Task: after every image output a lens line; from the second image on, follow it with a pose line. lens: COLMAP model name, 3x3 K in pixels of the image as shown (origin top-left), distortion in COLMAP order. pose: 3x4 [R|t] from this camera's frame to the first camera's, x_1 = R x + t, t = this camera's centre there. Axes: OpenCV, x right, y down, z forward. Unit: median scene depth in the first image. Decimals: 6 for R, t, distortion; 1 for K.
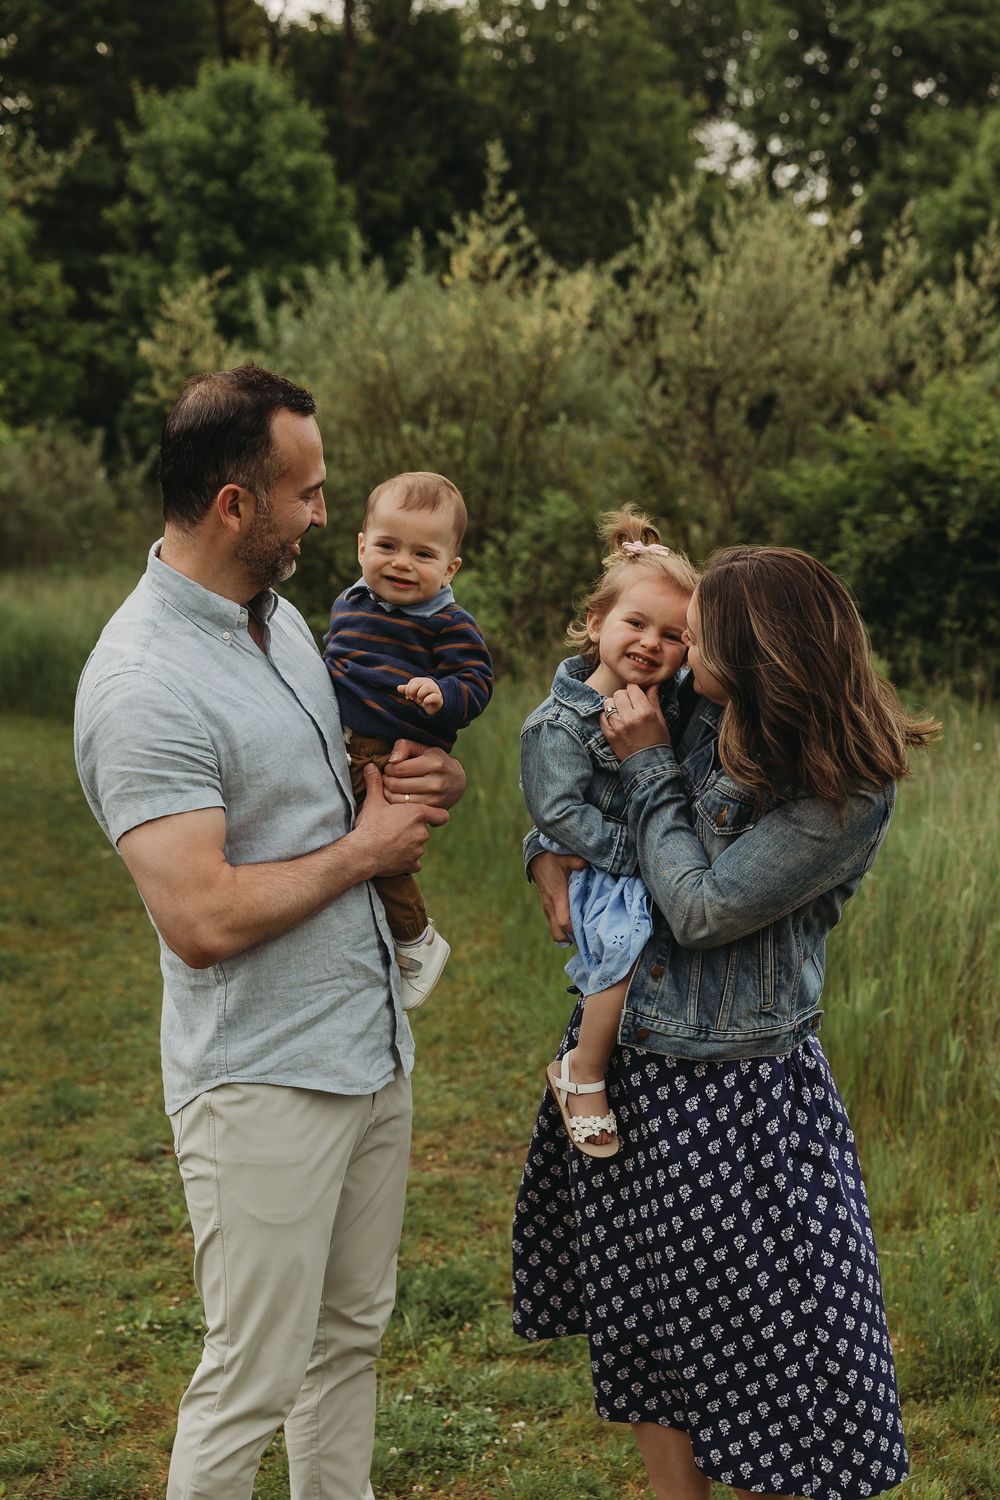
lens RADIAL K [[2307.2, 0, 465.0], [0, 2307.2, 664.1], [0, 0, 1]] dist [0.034254, 0.088522]
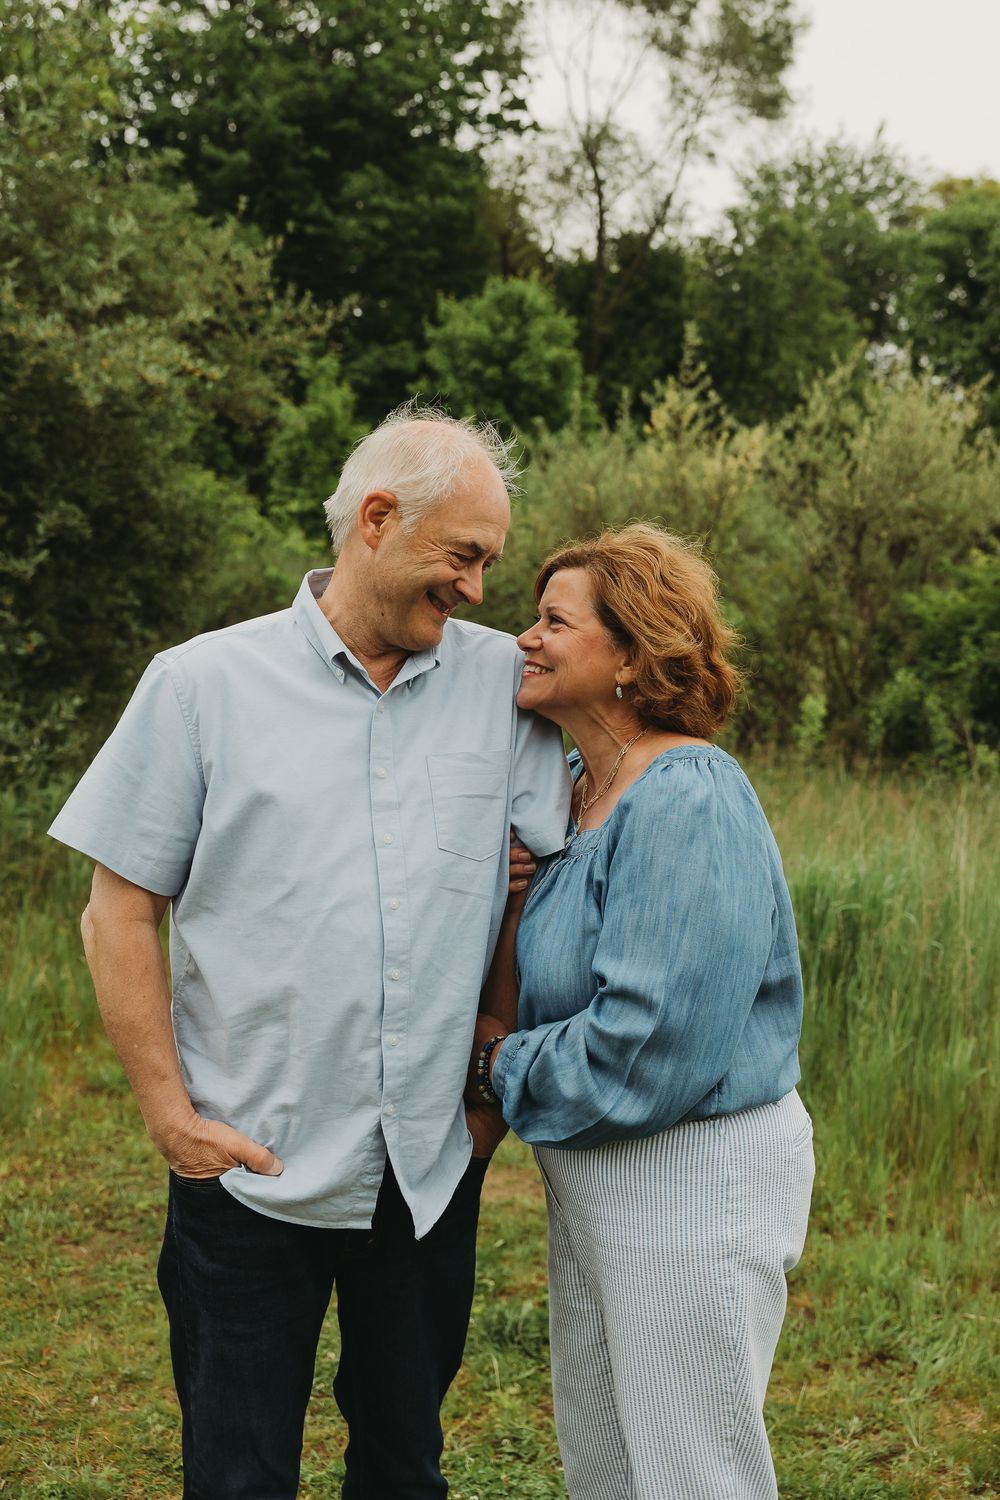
lens RADIAL K [[1719.6, 0, 577.3], [0, 1719.6, 644.6], [0, 0, 1]] dist [0.013591, 0.006013]
pose [[0.997125, 0.043007, -0.062384, 0.017251], [-0.046680, 0.997186, -0.058665, 0.004104], [0.059685, 0.061408, 0.996327, 0.085363]]
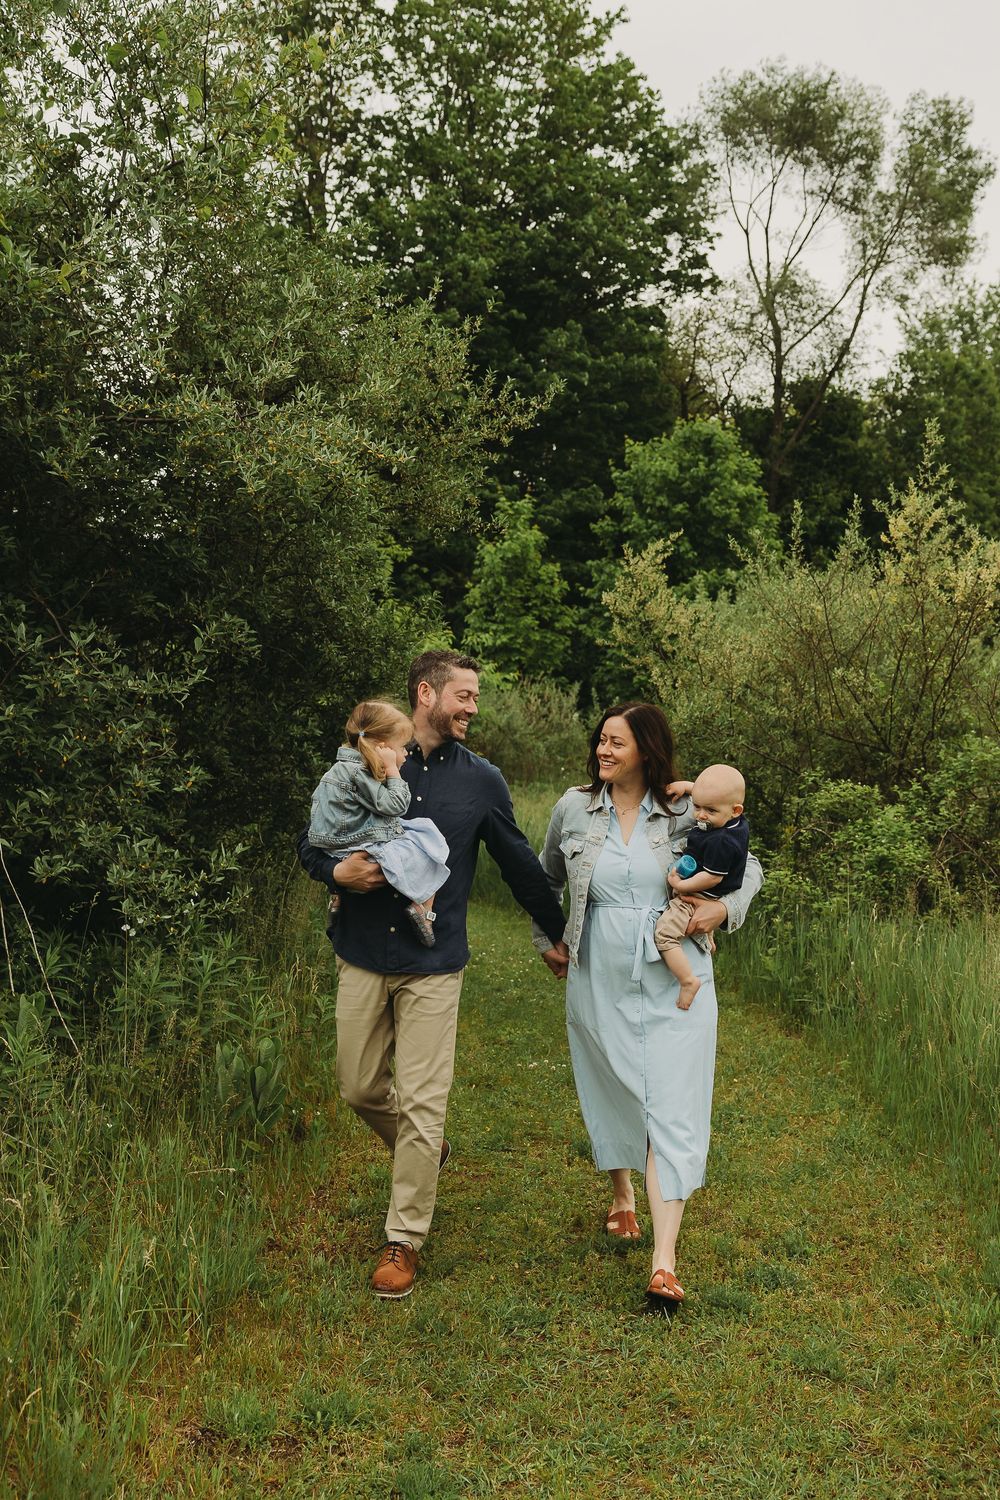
lens RADIAL K [[1484.1, 0, 467.5], [0, 1484.1, 771.8], [0, 0, 1]] dist [-0.020139, -0.004795]
pose [[0.971025, 0.050169, -0.233653, -0.028678], [-0.062923, 0.996890, -0.047450, -0.009850], [0.230546, 0.060777, 0.971162, 0.270668]]
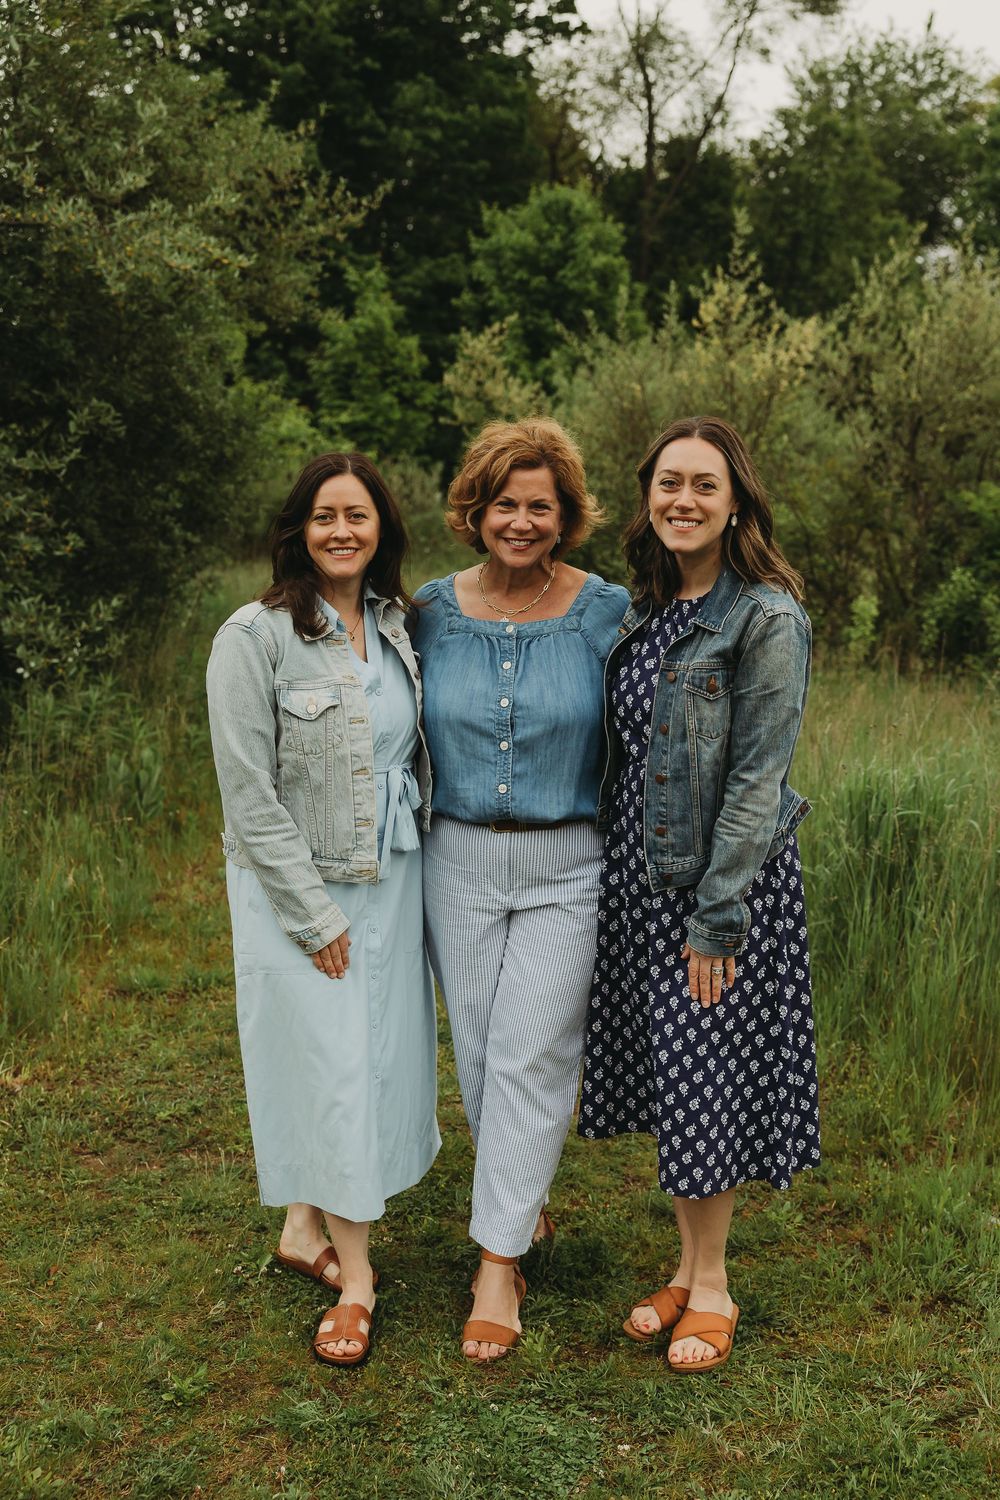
lens RADIAL K [[1630.2, 0, 502.2], [0, 1630.2, 740.1], [0, 0, 1]] dist [0.000549, 0.016709]
pose [[0.989748, 0.050116, -0.133740, 0.017066], [-0.043143, 0.997579, 0.054538, 0.007709], [0.136150, -0.048209, 0.989515, 0.133918]]
